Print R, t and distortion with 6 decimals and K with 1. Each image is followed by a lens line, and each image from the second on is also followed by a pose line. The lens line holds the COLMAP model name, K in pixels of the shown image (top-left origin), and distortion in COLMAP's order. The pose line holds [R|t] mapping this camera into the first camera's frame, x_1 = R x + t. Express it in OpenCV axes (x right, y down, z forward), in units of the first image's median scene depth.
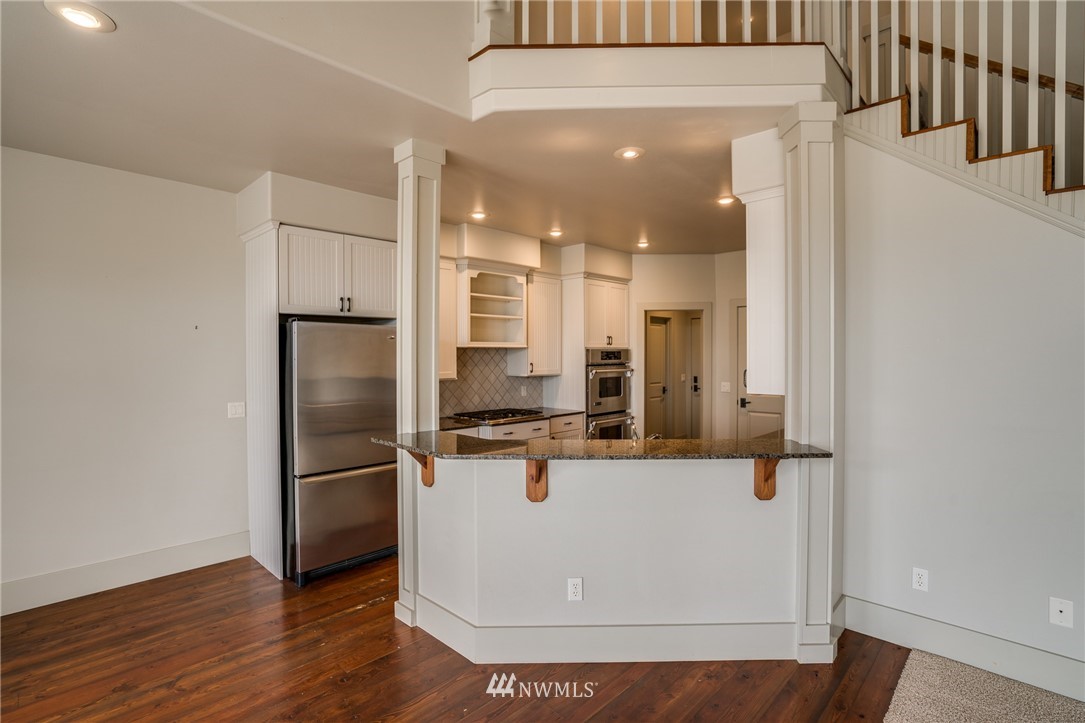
lens RADIAL K [[520.4, 0, 543.2], [0, 520.4, 359.6], [0, 0, 1]] dist [0.004706, 0.001814]
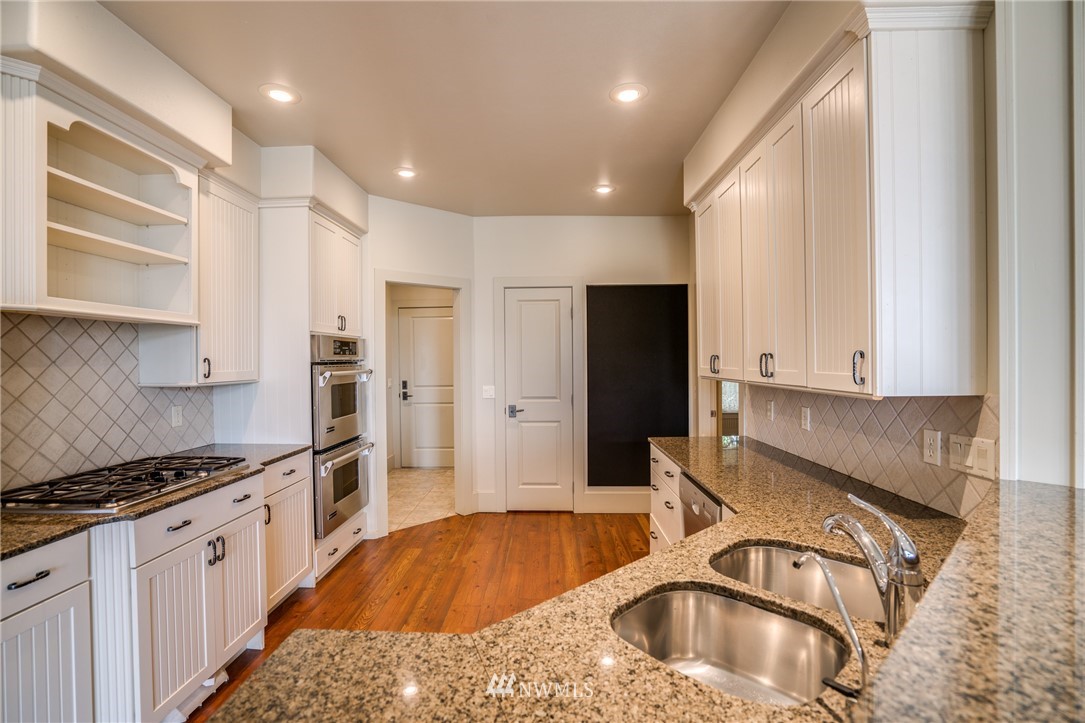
lens RADIAL K [[520.4, 0, 539.4], [0, 520.4, 359.6], [0, 0, 1]] dist [0.004706, 0.001814]
pose [[0.770832, -0.001658, 0.637036, -0.089794], [0.009638, 0.999913, -0.009060, 0.014409], [-0.636966, 0.013124, 0.770781, 0.408333]]
